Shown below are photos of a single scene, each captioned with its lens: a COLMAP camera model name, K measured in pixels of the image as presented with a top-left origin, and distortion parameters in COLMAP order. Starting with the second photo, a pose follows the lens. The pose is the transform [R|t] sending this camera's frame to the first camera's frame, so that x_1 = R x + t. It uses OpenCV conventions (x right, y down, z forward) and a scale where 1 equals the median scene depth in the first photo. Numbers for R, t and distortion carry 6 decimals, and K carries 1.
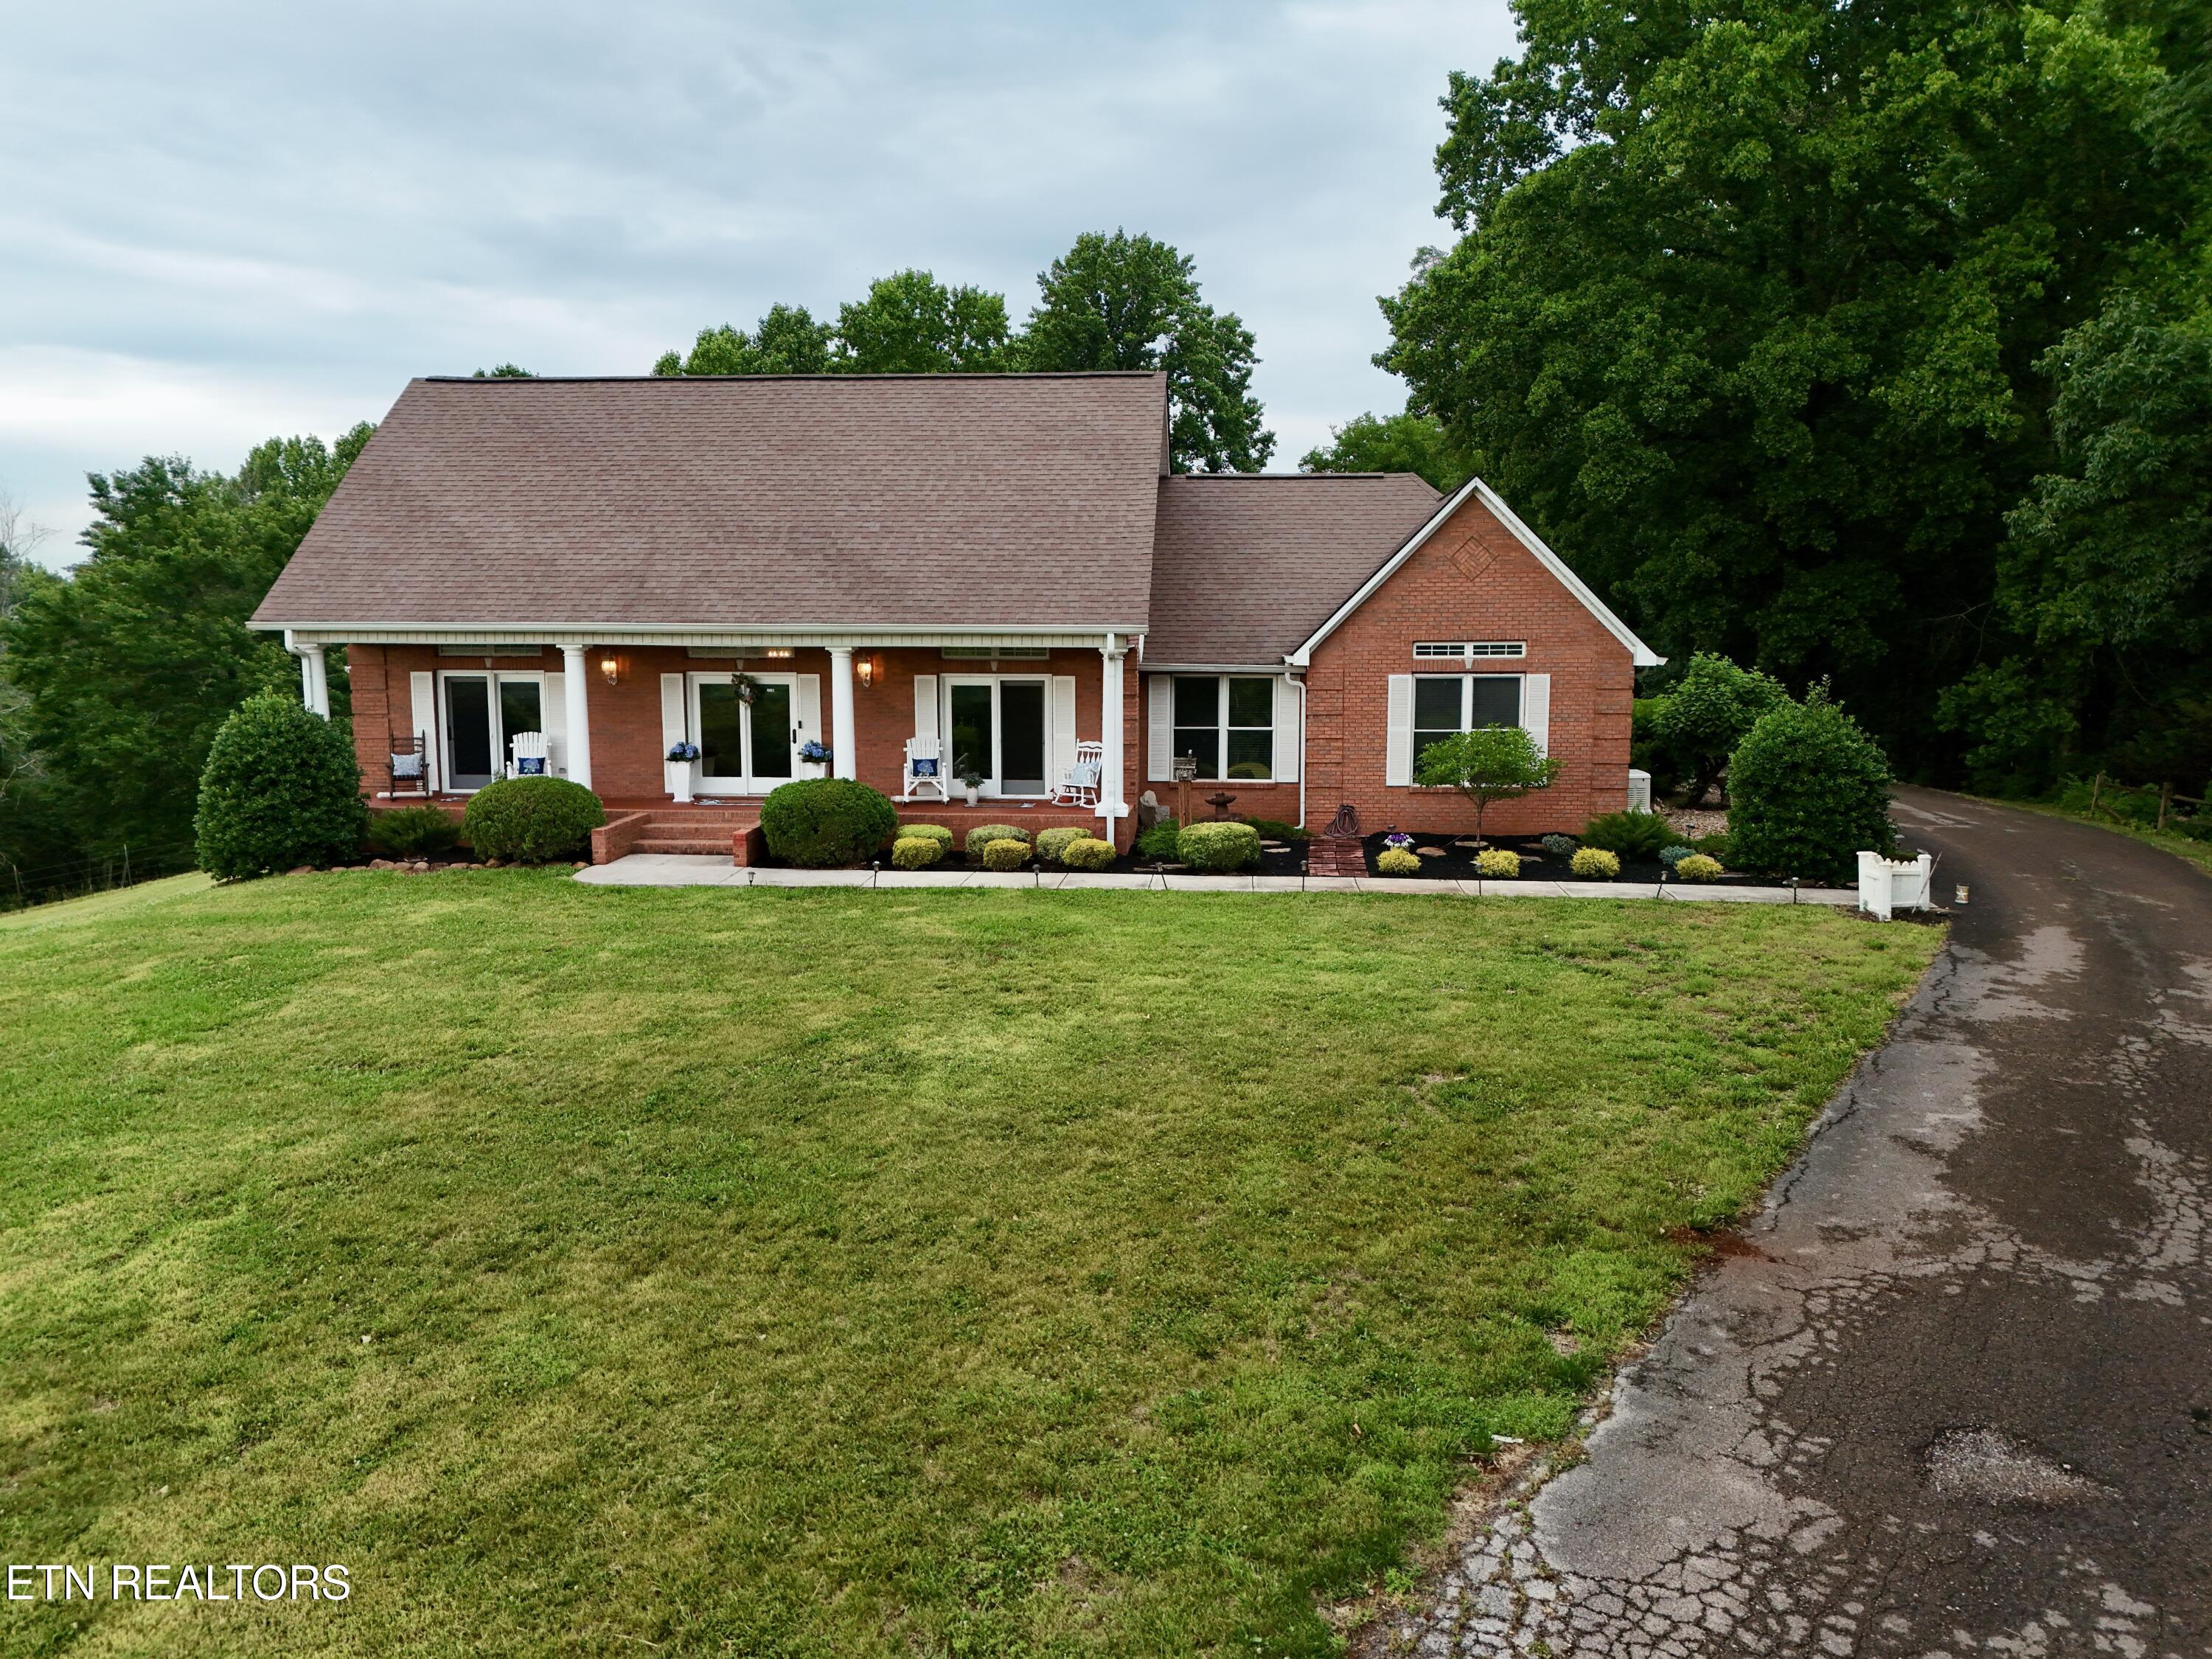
lens RADIAL K [[1619.1, 0, 1106.0], [0, 1619.1, 829.5], [0, 0, 1]] dist [0.092120, -0.091782]
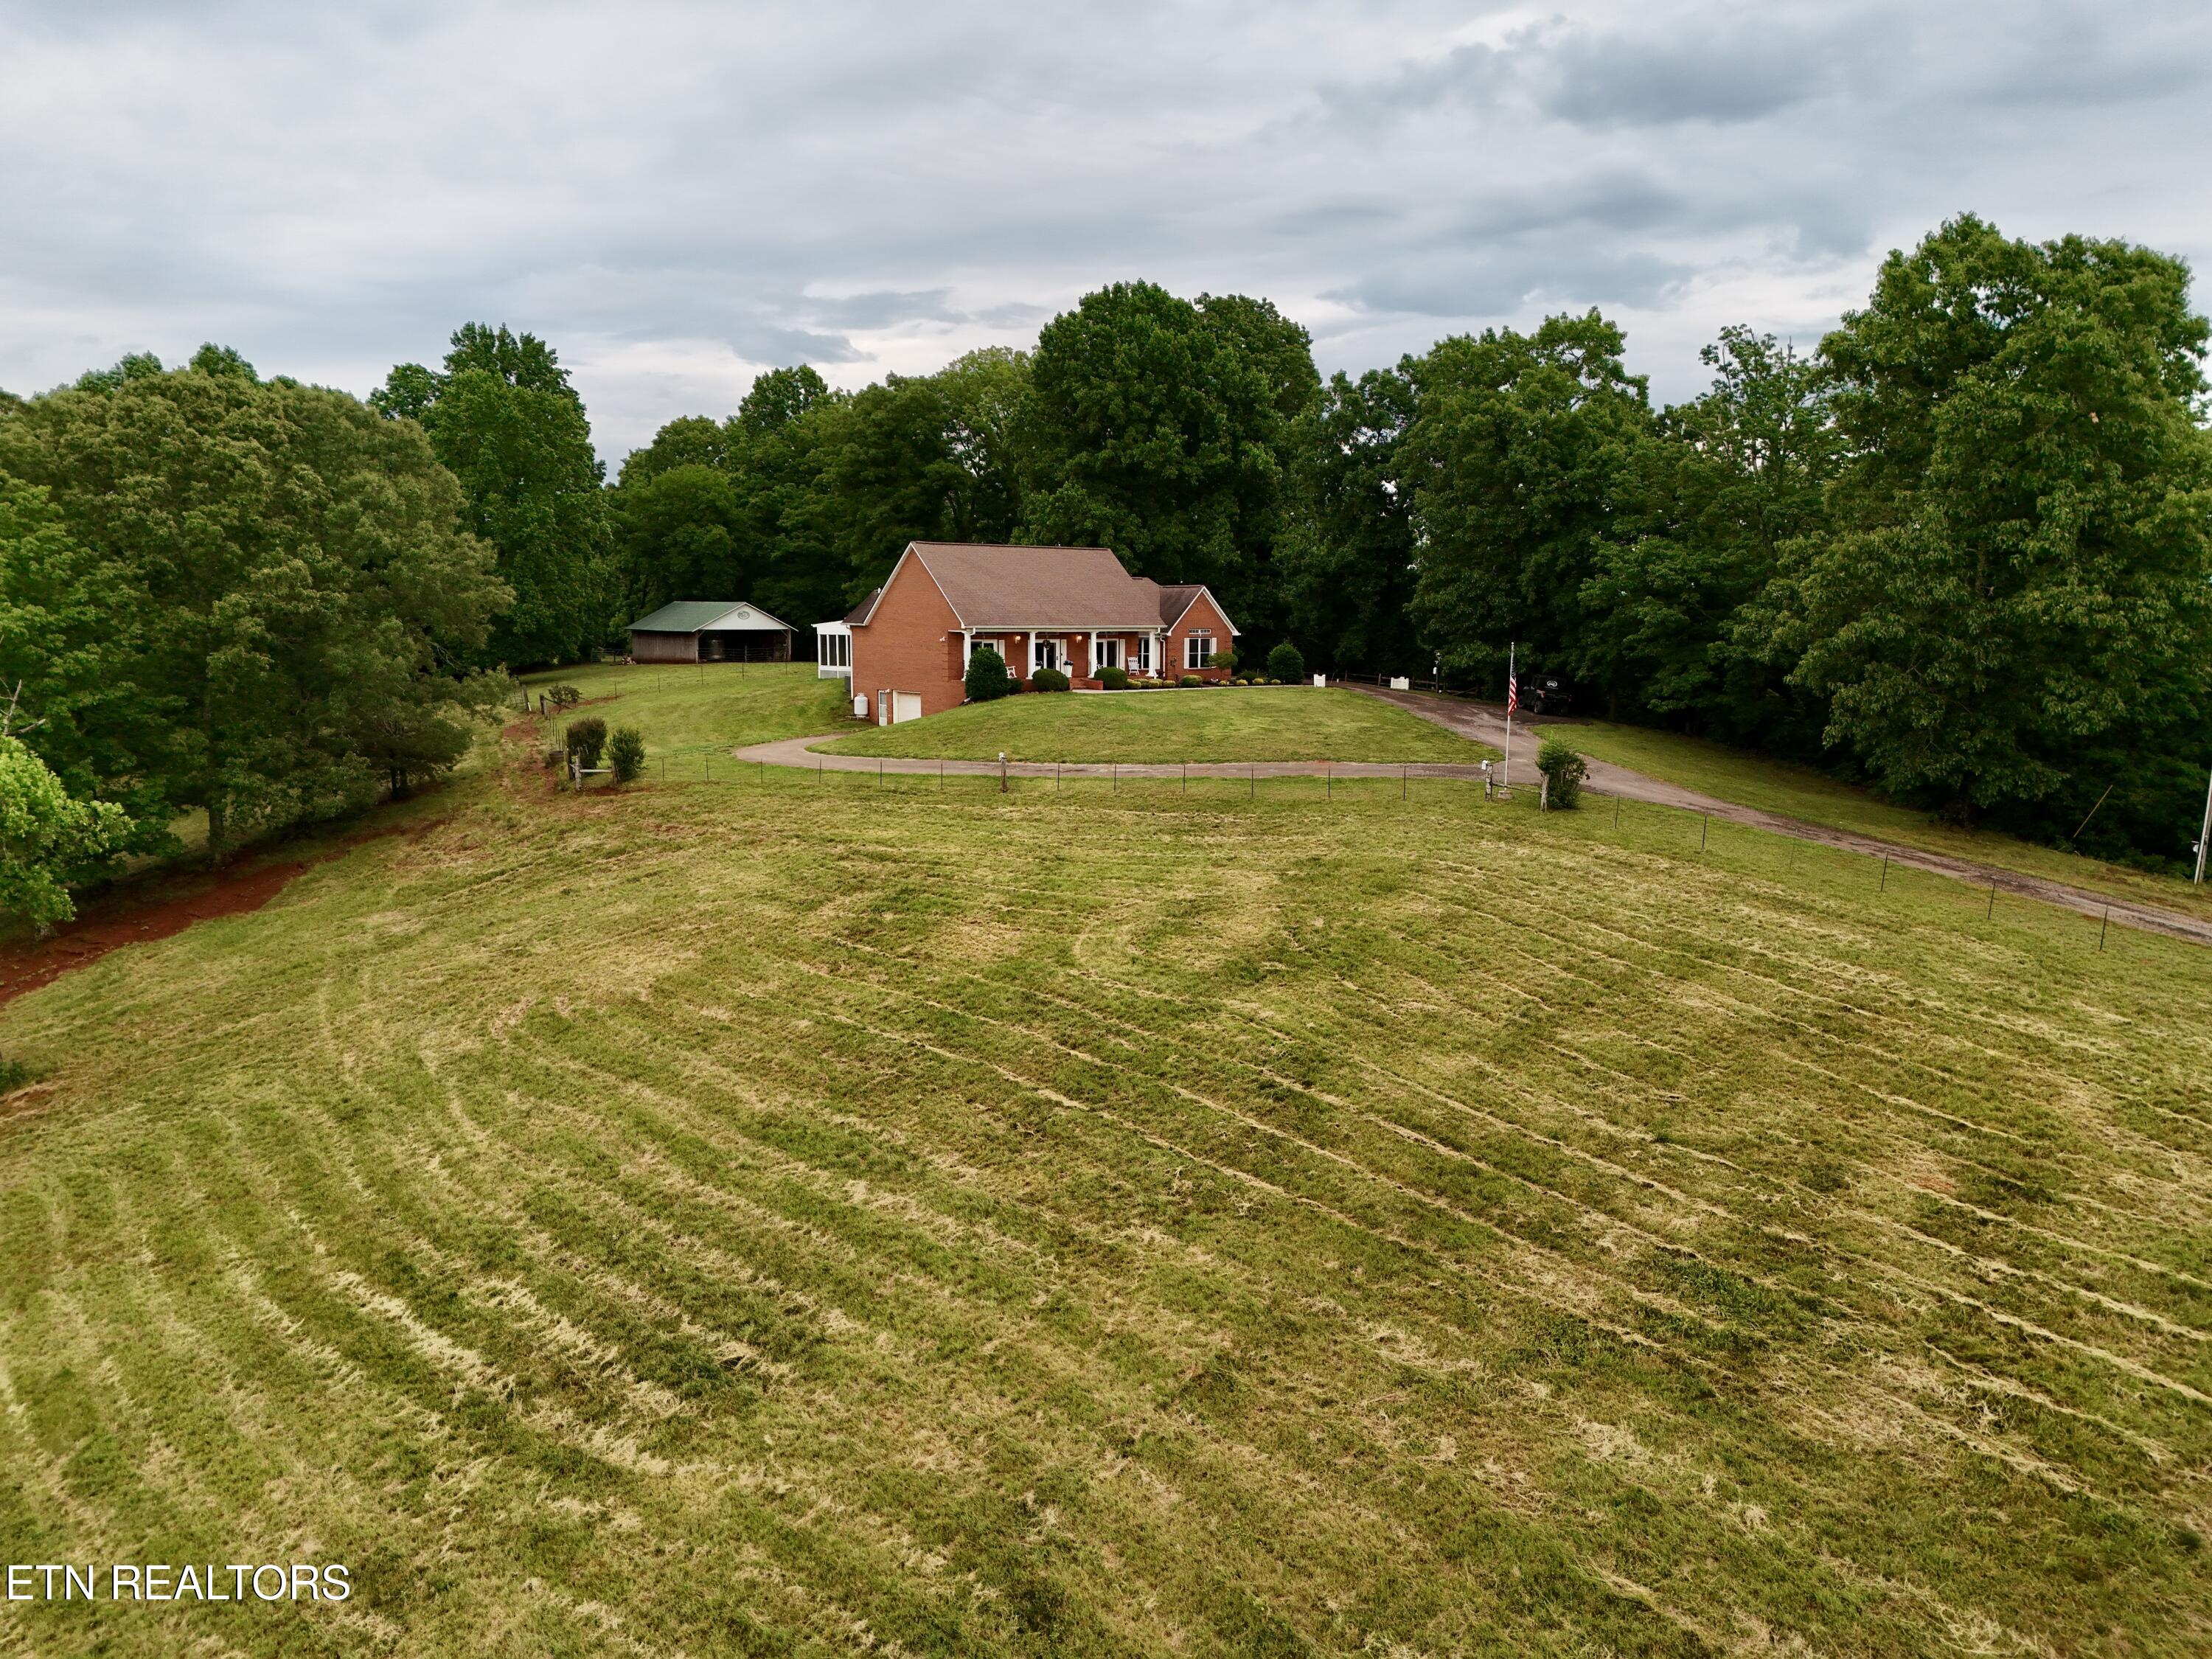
lens RADIAL K [[1619.1, 0, 1106.0], [0, 1619.1, 829.5], [0, 0, 1]] dist [0.092120, -0.091782]
pose [[0.735278, -0.093333, 0.671309, -2.431549], [0.082168, 0.995443, 0.048399, 0.141089], [-0.672766, 0.019573, 0.739596, -1.558696]]
